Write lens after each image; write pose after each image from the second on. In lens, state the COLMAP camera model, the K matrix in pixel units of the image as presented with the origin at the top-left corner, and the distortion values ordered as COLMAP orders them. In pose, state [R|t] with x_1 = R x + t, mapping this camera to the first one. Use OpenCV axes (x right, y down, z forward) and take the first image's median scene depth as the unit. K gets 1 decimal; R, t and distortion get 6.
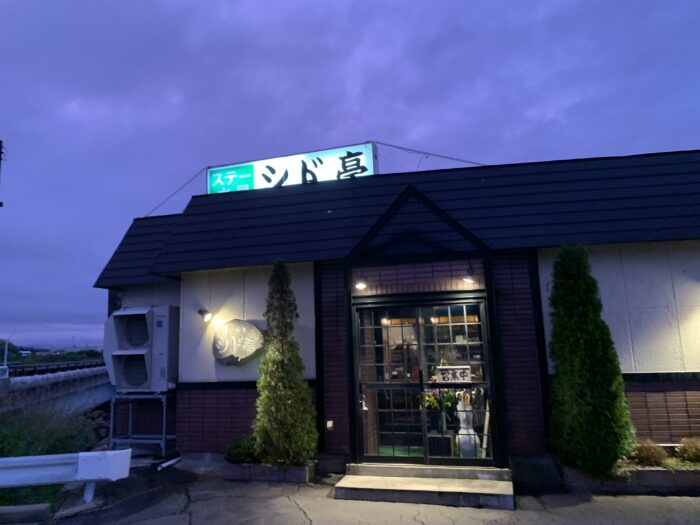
lens RADIAL K [[526.1, 0, 347.5], [0, 526.1, 260.8], [0, 0, 1]] dist [0.000320, 0.002553]
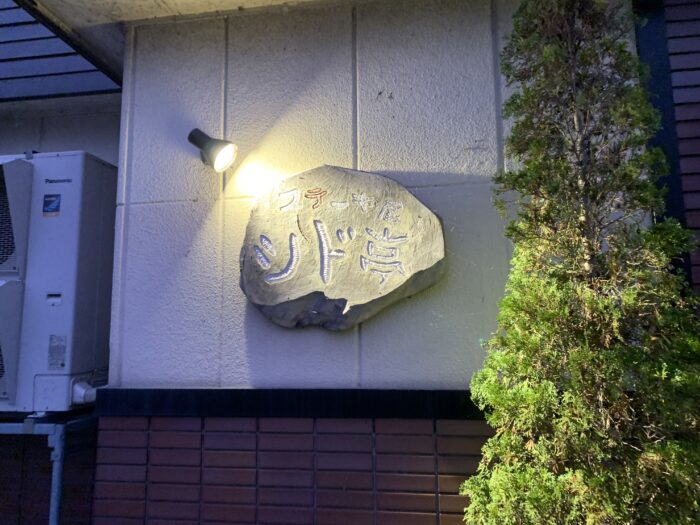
lens RADIAL K [[526.1, 0, 353.1], [0, 526.1, 264.6], [0, 0, 1]] dist [0.000320, 0.002553]
pose [[0.991323, 0.041901, 0.124594, -0.228722], [-0.044911, 0.998761, 0.021442, 0.153827], [-0.123541, -0.026852, 0.991976, 0.707714]]
